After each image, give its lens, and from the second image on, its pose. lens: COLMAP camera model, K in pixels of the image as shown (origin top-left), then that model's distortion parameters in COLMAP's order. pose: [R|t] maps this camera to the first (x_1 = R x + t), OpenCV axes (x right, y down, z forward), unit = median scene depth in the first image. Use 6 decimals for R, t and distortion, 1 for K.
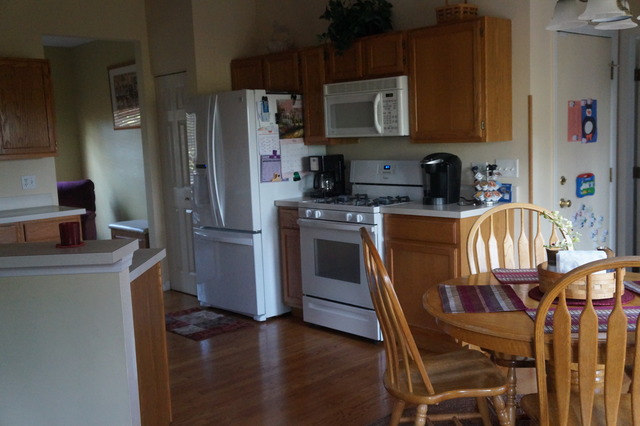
lens RADIAL K [[678.7, 0, 320.0], [0, 678.7, 213.0], [0, 0, 1]] dist [-0.085720, 0.300748]
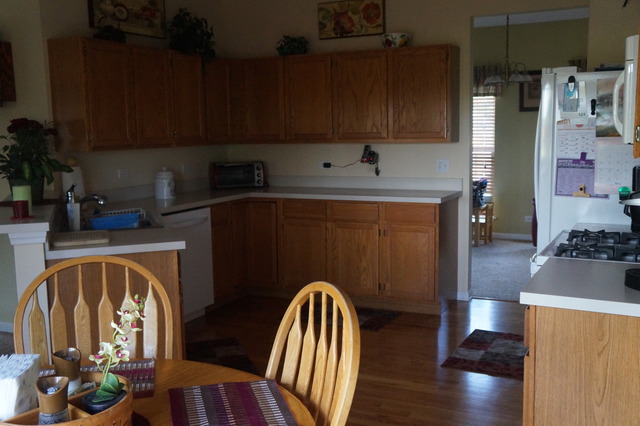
lens RADIAL K [[678.7, 0, 320.0], [0, 678.7, 213.0], [0, 0, 1]] dist [-0.085720, 0.300748]
pose [[0.348894, 0.154923, -0.924268, 0.510787], [-0.108963, 0.986259, 0.124182, -0.090724], [0.930806, 0.057384, 0.360980, 0.512857]]
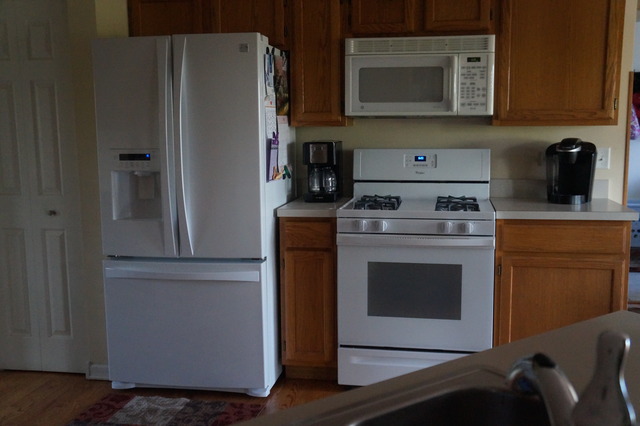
lens RADIAL K [[678.7, 0, 320.0], [0, 678.7, 213.0], [0, 0, 1]] dist [-0.085720, 0.300748]
pose [[0.802579, -0.044432, 0.594889, -0.437590], [0.046178, 0.998857, 0.012305, -0.021399], [-0.594756, 0.017595, 0.803714, 0.466562]]
